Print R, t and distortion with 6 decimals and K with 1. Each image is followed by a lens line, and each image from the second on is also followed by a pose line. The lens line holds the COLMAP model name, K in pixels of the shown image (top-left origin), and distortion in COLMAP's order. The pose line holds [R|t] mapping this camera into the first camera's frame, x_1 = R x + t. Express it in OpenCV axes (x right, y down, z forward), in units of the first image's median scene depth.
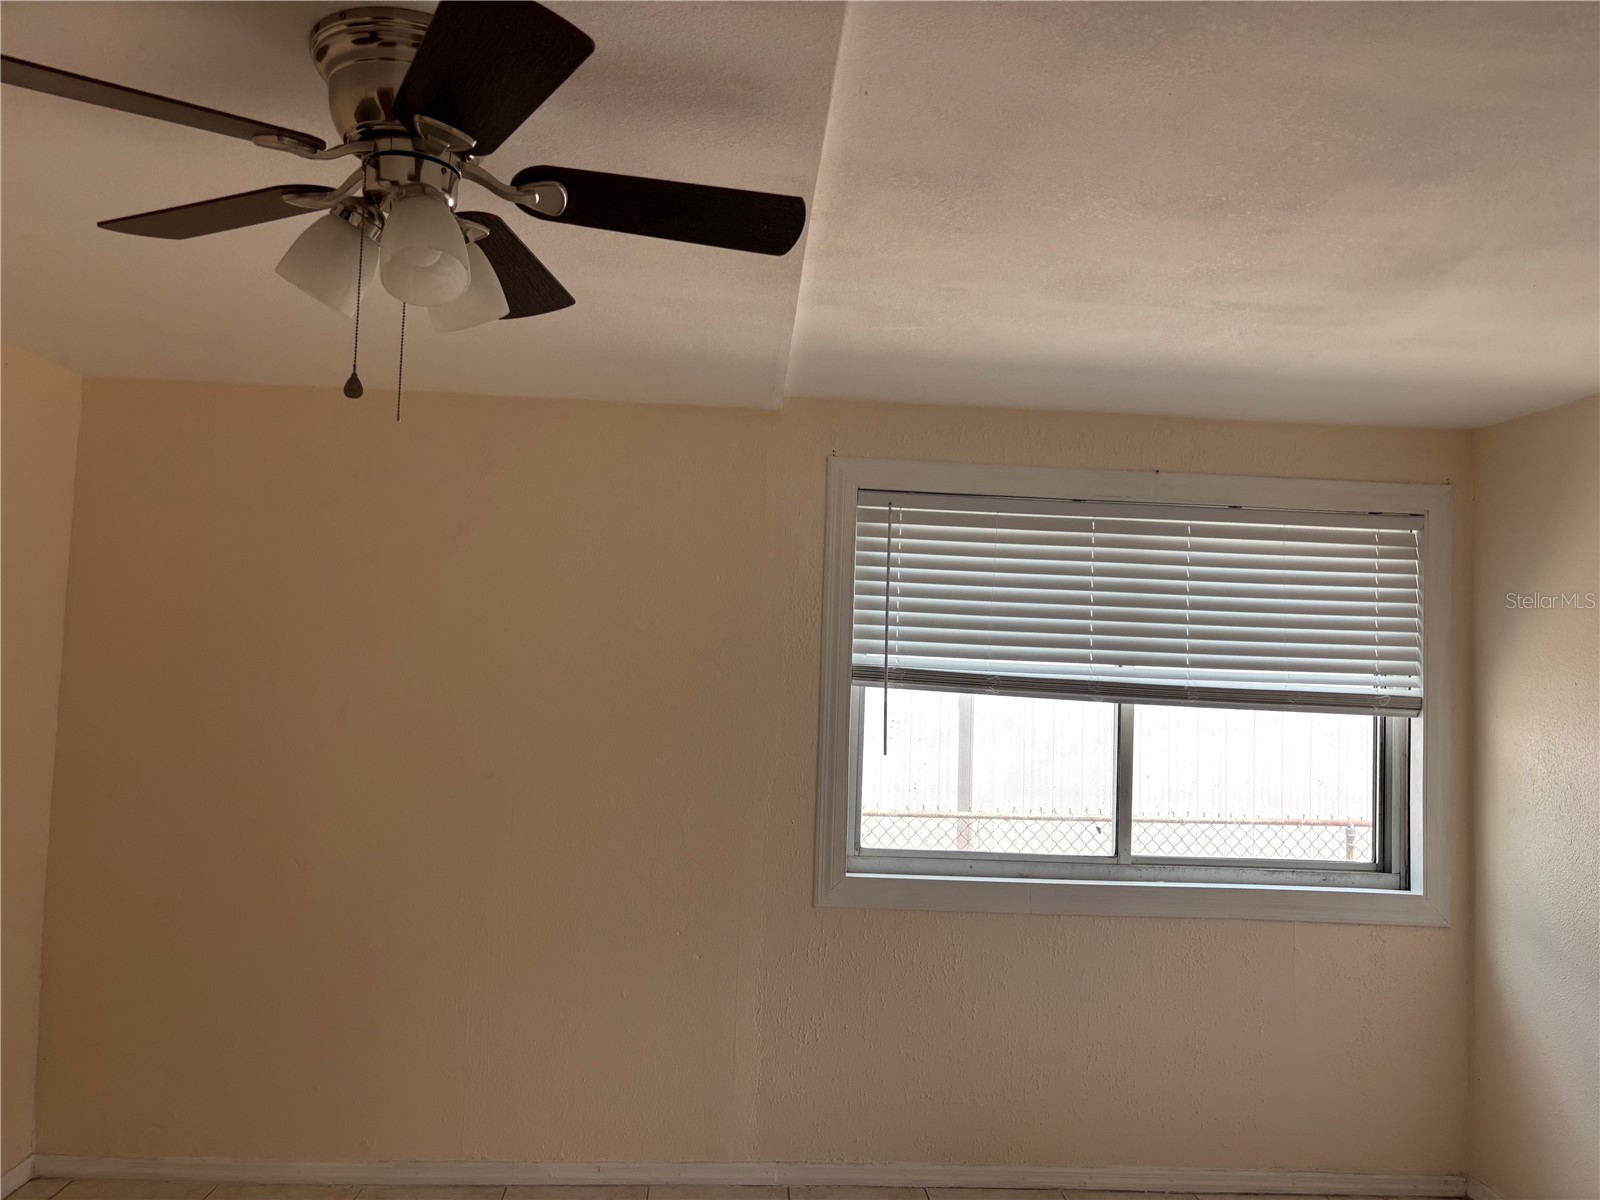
lens RADIAL K [[1224.4, 0, 794.0], [0, 1224.4, 591.9], [0, 0, 1]] dist [0.039377, -0.044564]
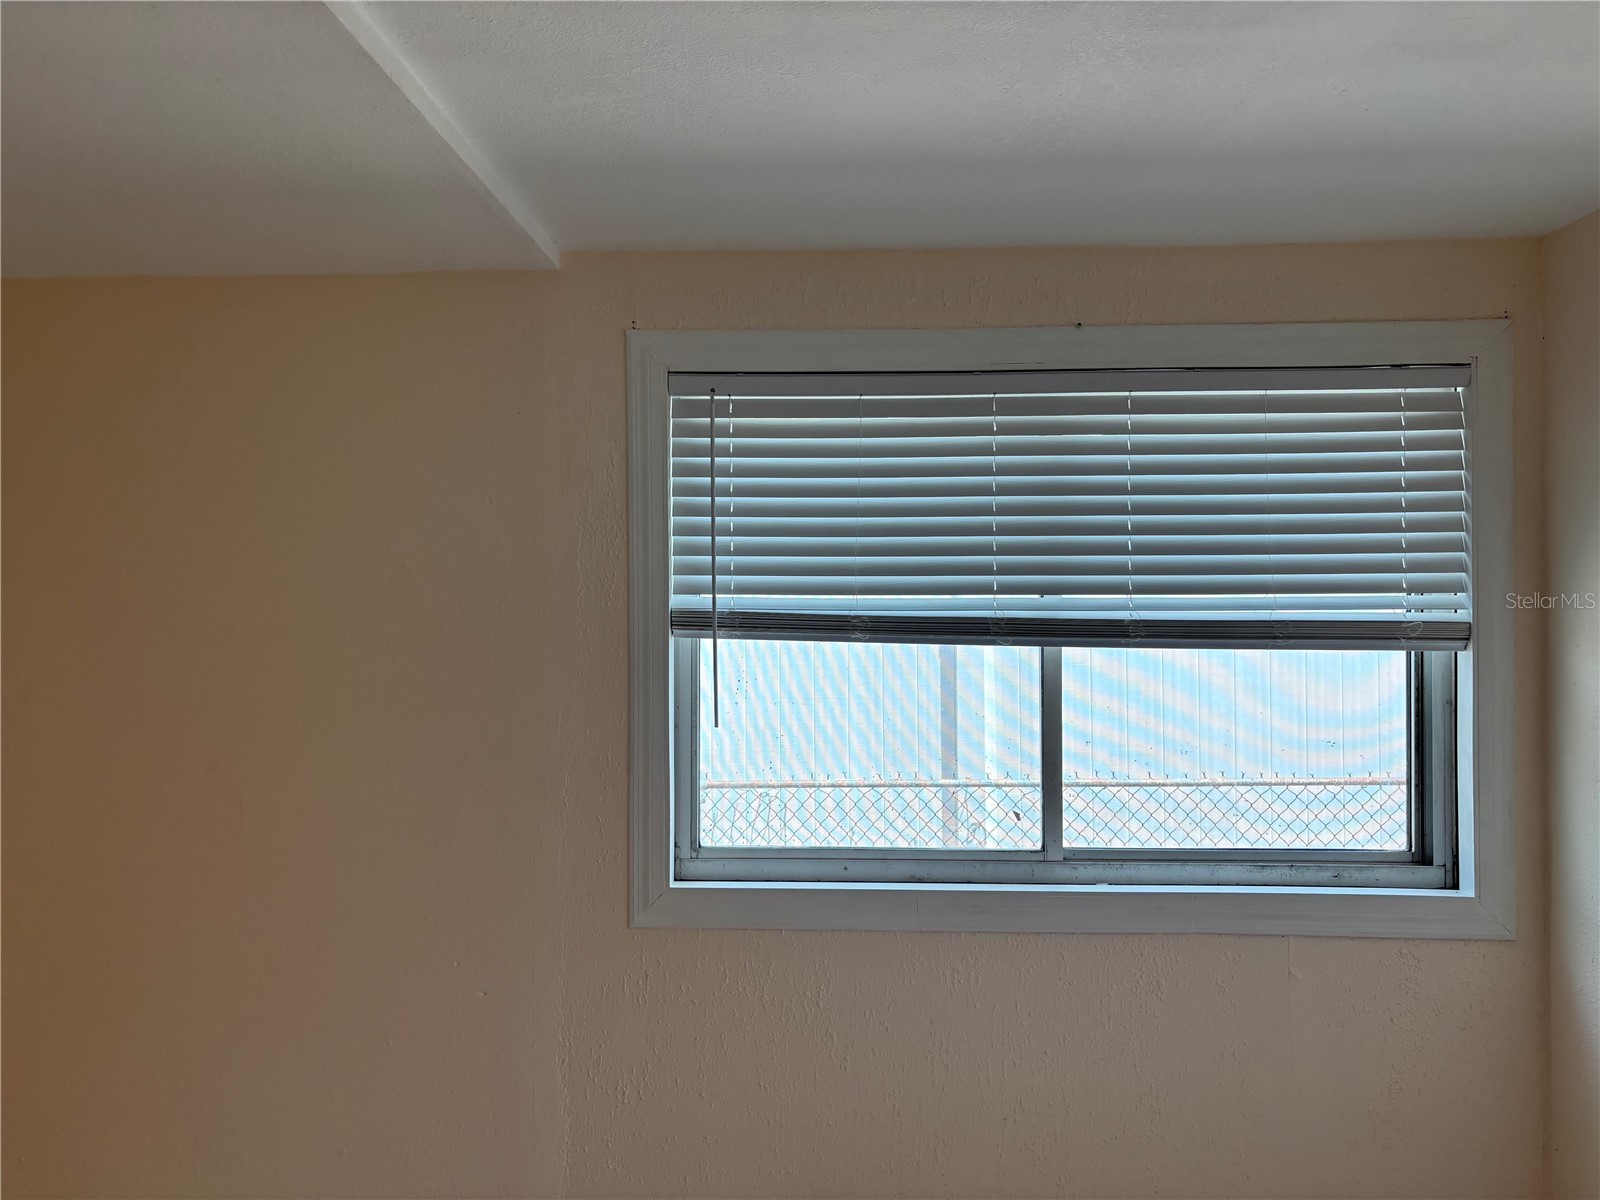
lens RADIAL K [[1224.4, 0, 803.7], [0, 1224.4, 609.4], [0, 0, 1]] dist [0.039377, -0.044564]
pose [[0.993397, -0.039393, -0.107750, 0.204290], [0.045471, 0.997475, 0.054544, 0.021715], [0.105329, -0.059083, 0.992681, 0.253798]]
